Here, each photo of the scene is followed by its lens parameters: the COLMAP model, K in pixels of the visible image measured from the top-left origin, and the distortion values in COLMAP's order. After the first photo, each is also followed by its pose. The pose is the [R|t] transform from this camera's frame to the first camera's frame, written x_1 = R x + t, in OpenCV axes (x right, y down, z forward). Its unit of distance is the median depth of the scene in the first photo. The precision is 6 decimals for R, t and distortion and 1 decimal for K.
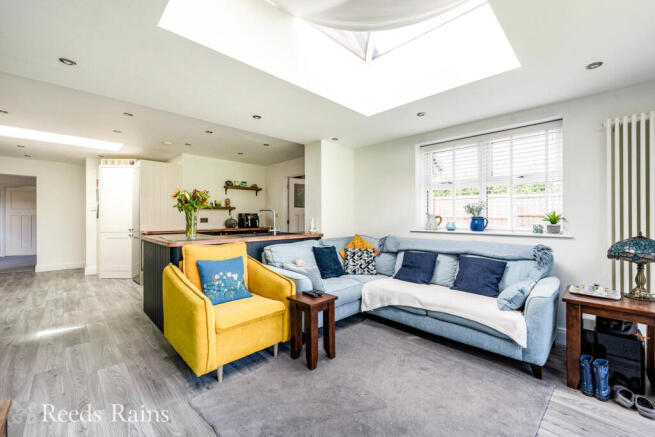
lens RADIAL K [[268.5, 0, 329.8], [0, 268.5, 212.3], [0, 0, 1]] dist [0.000299, -0.000011]
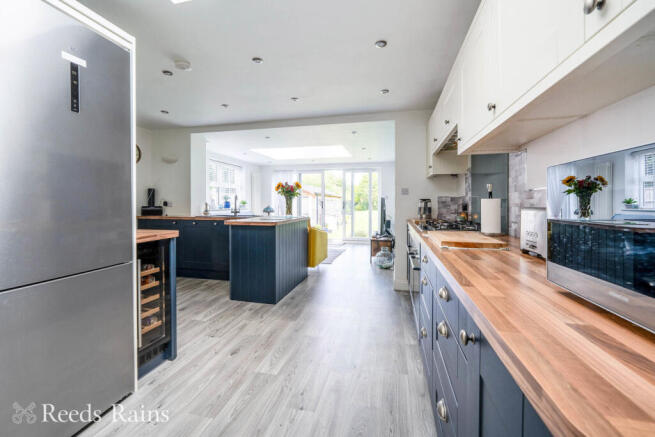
lens RADIAL K [[268.5, 0, 329.8], [0, 268.5, 212.3], [0, 0, 1]] dist [0.000299, -0.000011]
pose [[-0.525079, -0.024159, 0.850710, -1.755107], [-0.006580, 0.999682, 0.024328, 0.045594], [-0.851028, 0.007177, -0.525072, 1.362711]]
